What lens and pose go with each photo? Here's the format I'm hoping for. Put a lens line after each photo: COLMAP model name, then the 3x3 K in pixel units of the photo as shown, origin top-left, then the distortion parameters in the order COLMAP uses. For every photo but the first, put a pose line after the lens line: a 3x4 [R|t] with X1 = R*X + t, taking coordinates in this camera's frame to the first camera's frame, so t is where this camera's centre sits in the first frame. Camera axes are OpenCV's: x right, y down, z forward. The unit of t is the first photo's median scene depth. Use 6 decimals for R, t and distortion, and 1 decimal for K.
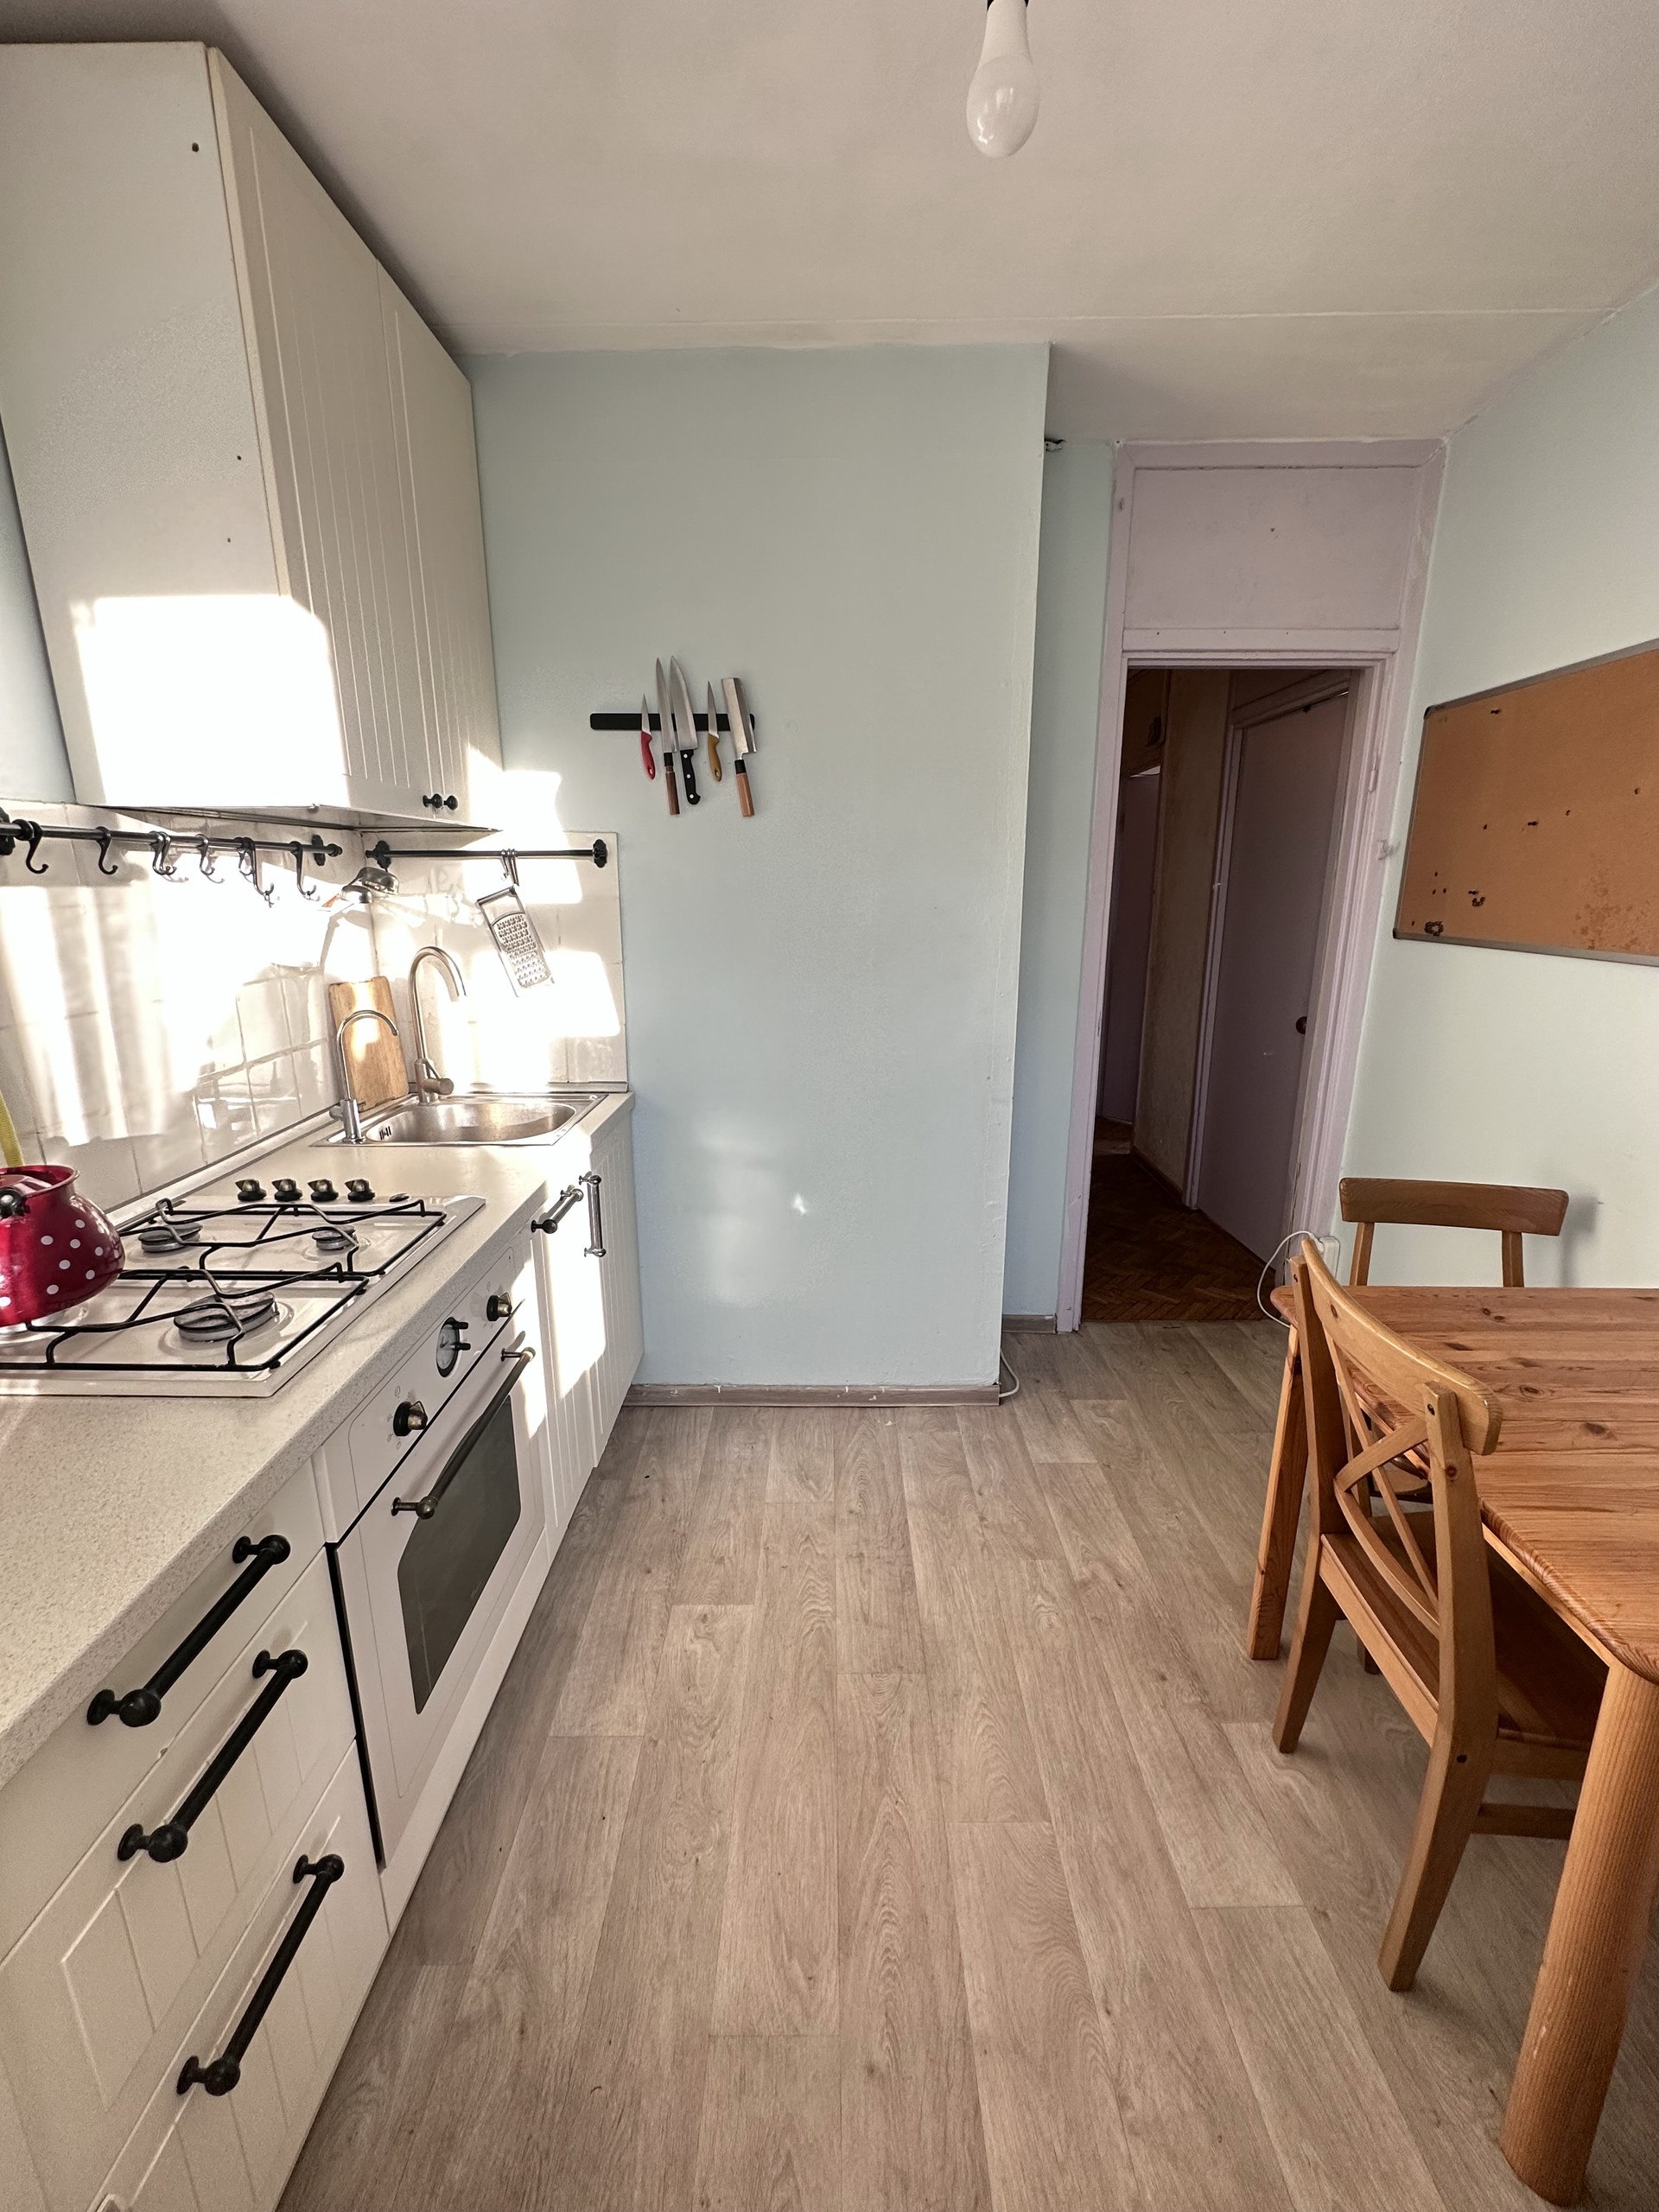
lens RADIAL K [[895.7, 0, 829.0], [0, 895.7, 1103.7], [0, 0, 1]] dist [0.001610, 0.000712]
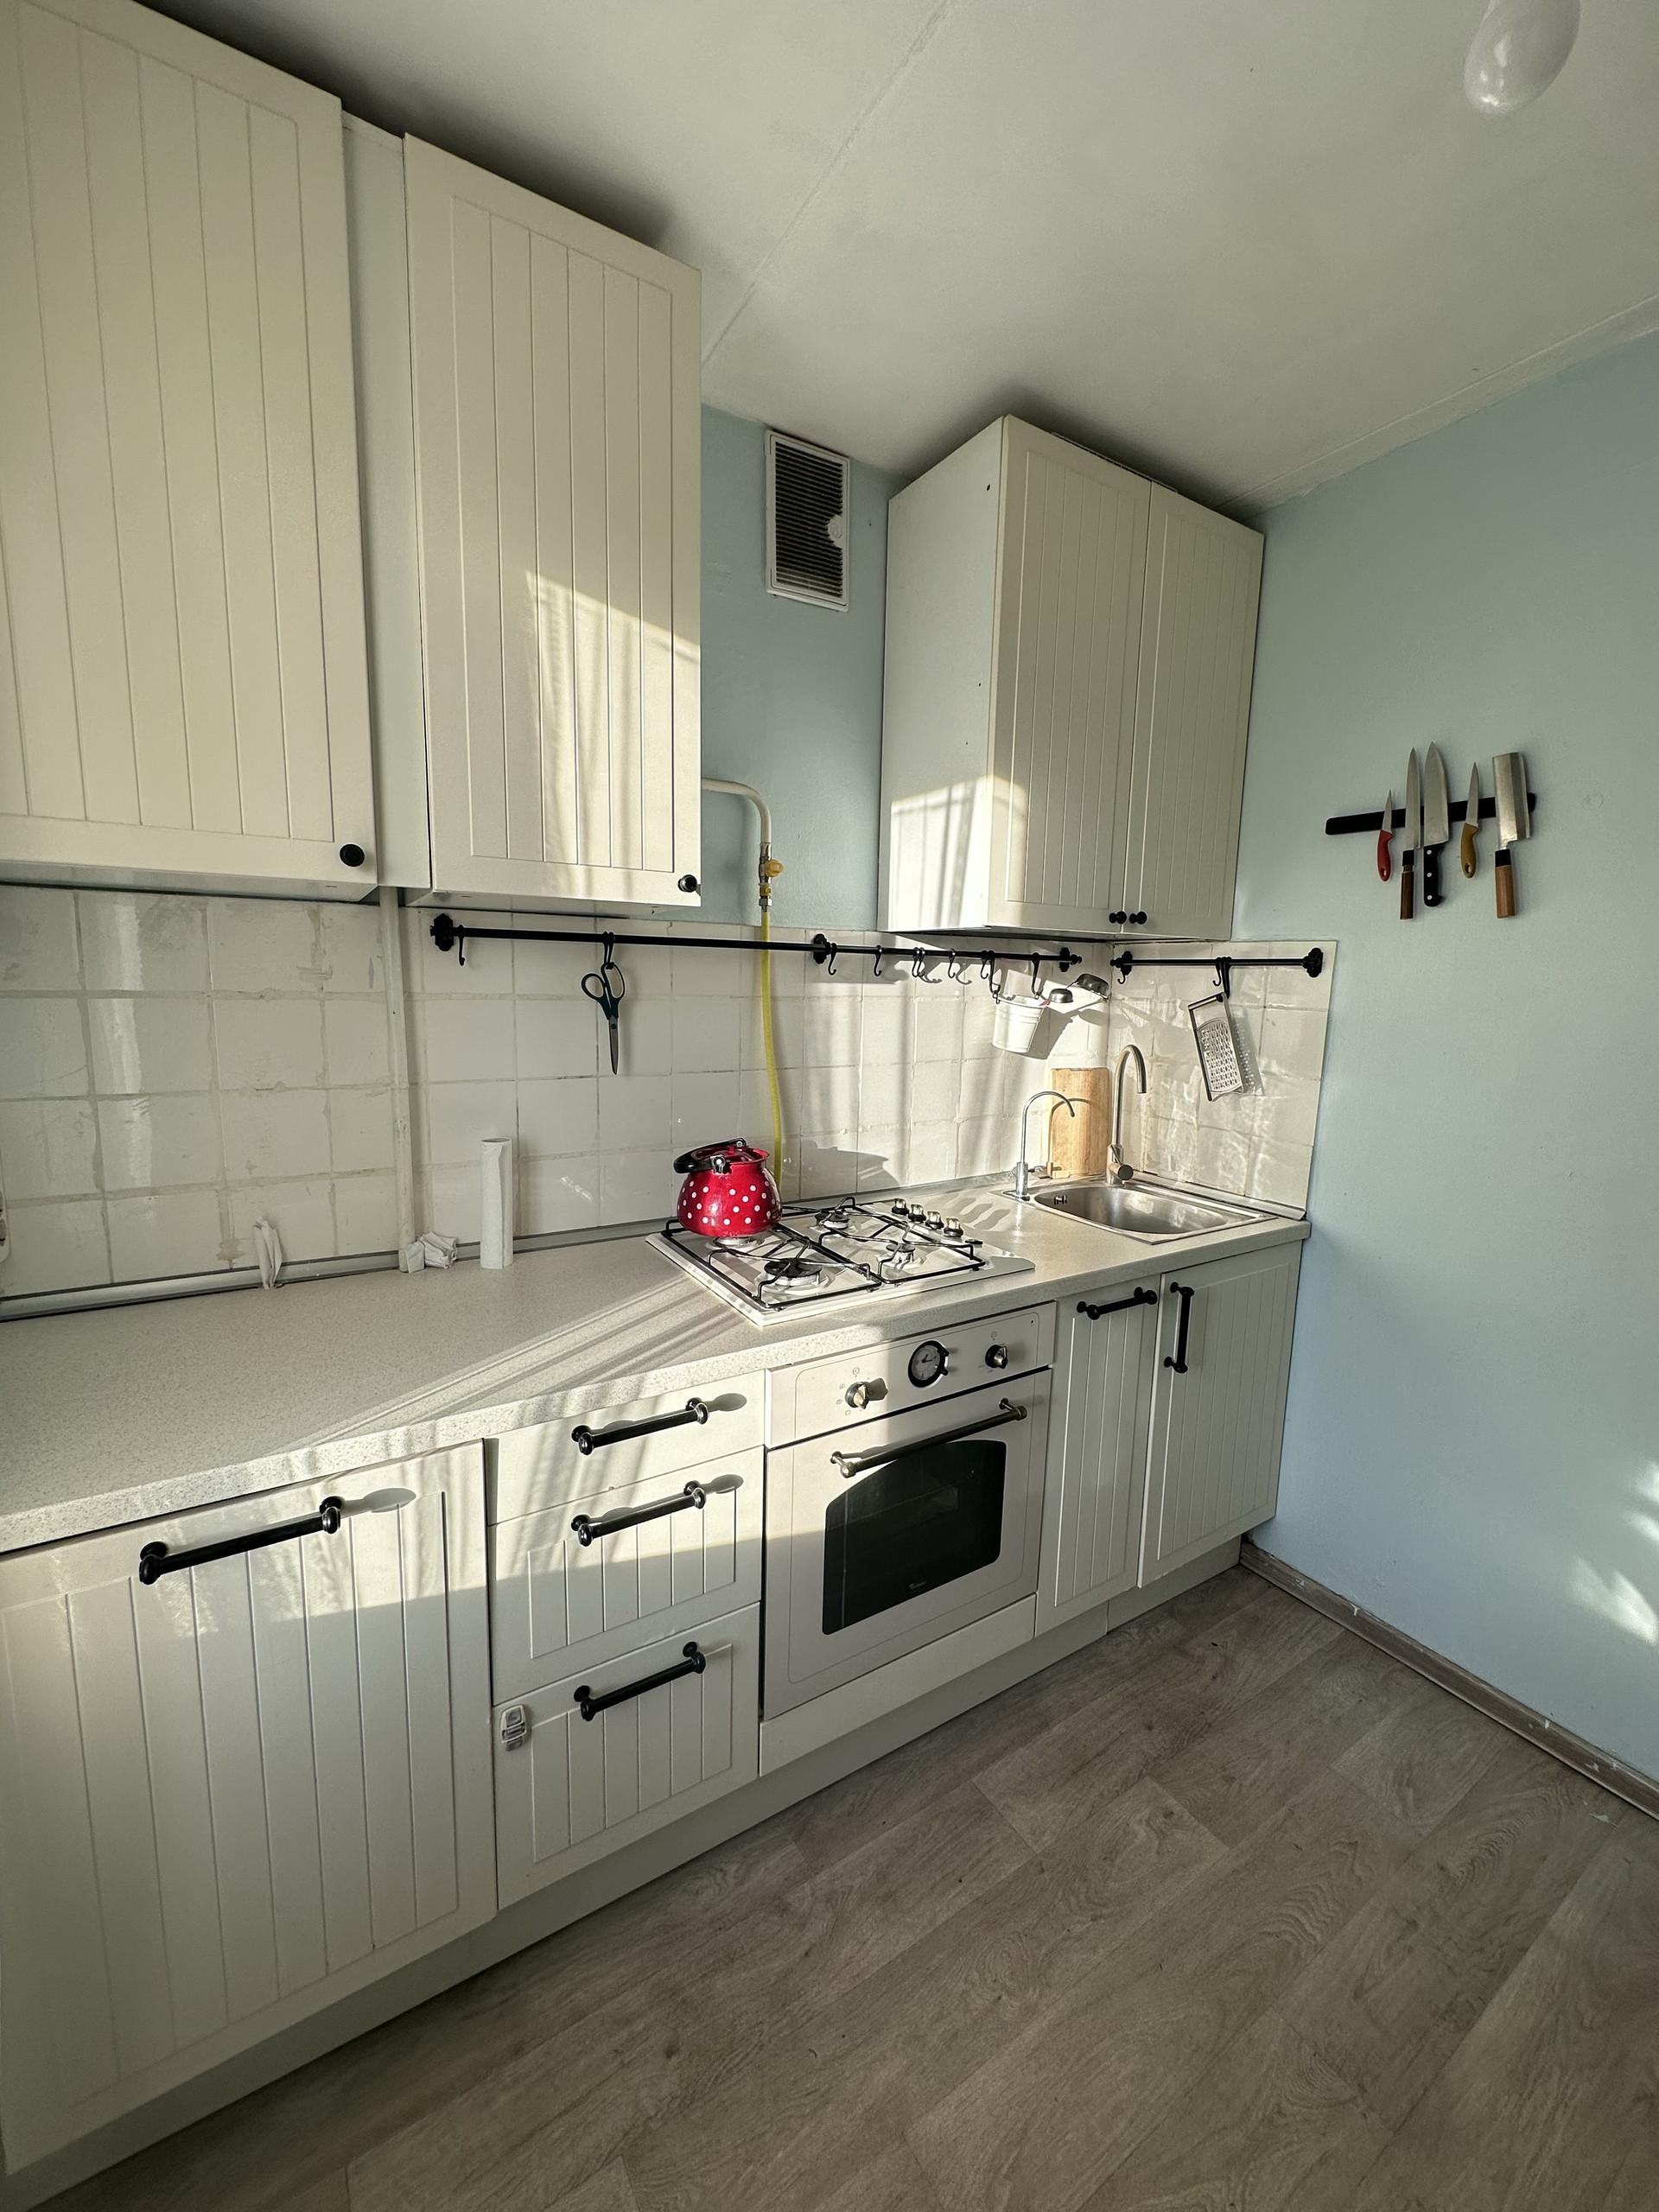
lens RADIAL K [[895.7, 0, 827.0], [0, 895.7, 1101.7], [0, 0, 1]] dist [0.001610, 0.000712]
pose [[0.537222, 0.131456, -0.833134, 0.313974], [-0.228019, 0.973634, 0.006593, -0.032774], [0.812034, 0.186429, 0.553033, 0.112238]]
